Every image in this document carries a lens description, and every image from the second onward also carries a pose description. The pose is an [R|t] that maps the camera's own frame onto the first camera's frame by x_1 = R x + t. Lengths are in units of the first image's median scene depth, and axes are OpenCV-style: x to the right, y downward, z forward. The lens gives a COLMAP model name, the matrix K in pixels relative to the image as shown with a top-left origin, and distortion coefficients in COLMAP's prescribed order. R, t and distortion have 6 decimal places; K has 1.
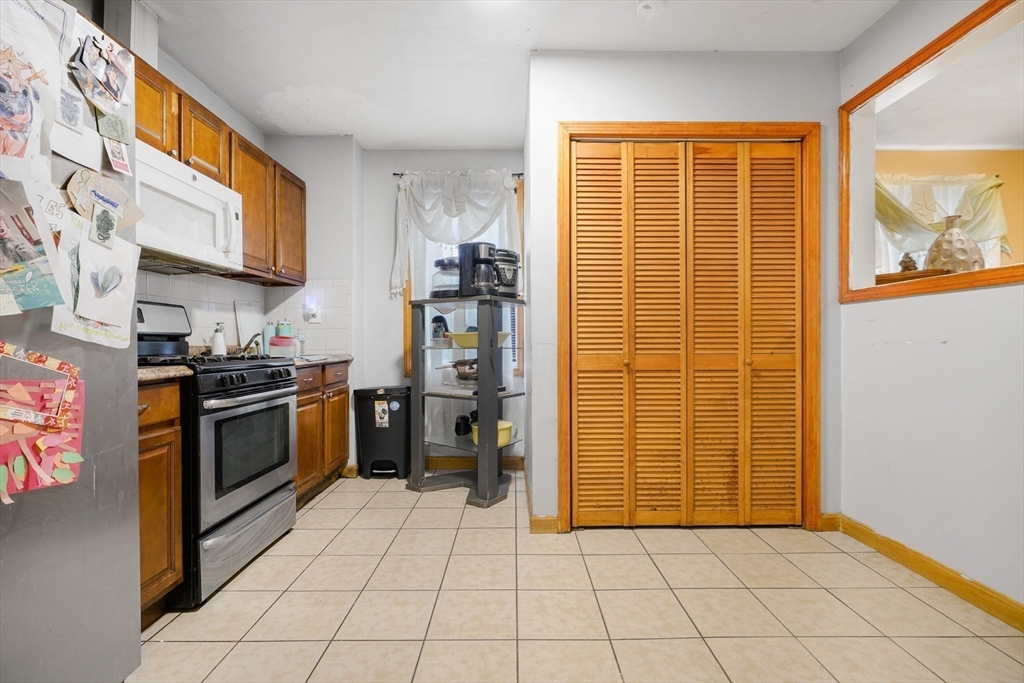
lens RADIAL K [[463.5, 0, 517.4], [0, 463.5, 343.9], [0, 0, 1]] dist [-0.012129, 0.004737]
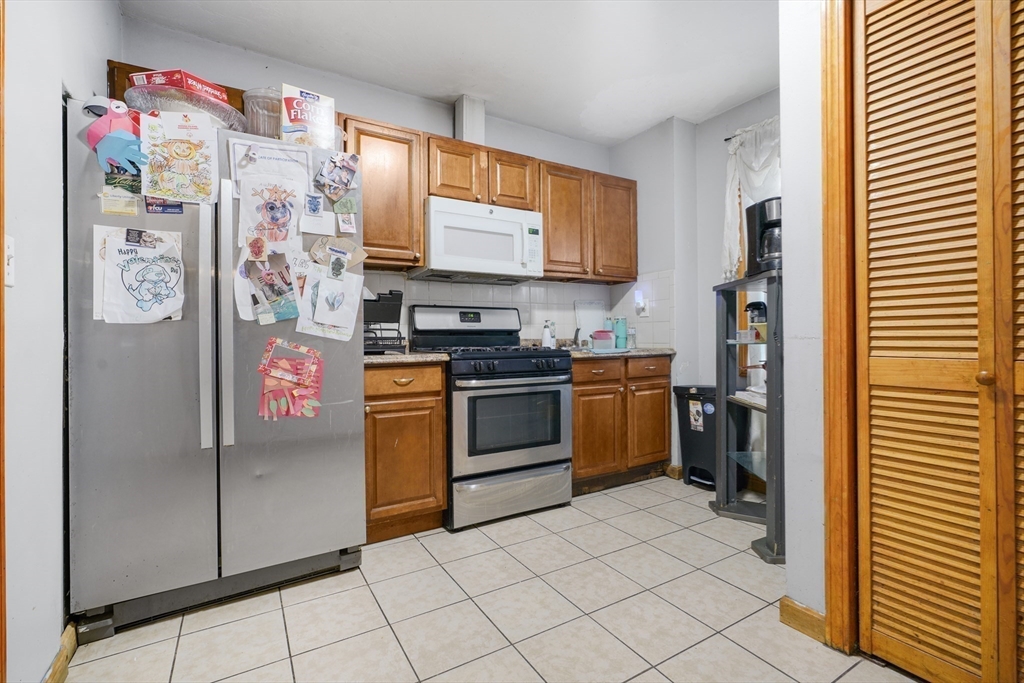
lens RADIAL K [[463.5, 0, 514.5], [0, 463.5, 338.4], [0, 0, 1]] dist [-0.012129, 0.004737]
pose [[0.505202, 0.002998, -0.862996, 0.409438], [0.001318, 0.999990, 0.004245, -0.002851], [0.863000, -0.003282, 0.505193, 0.333894]]
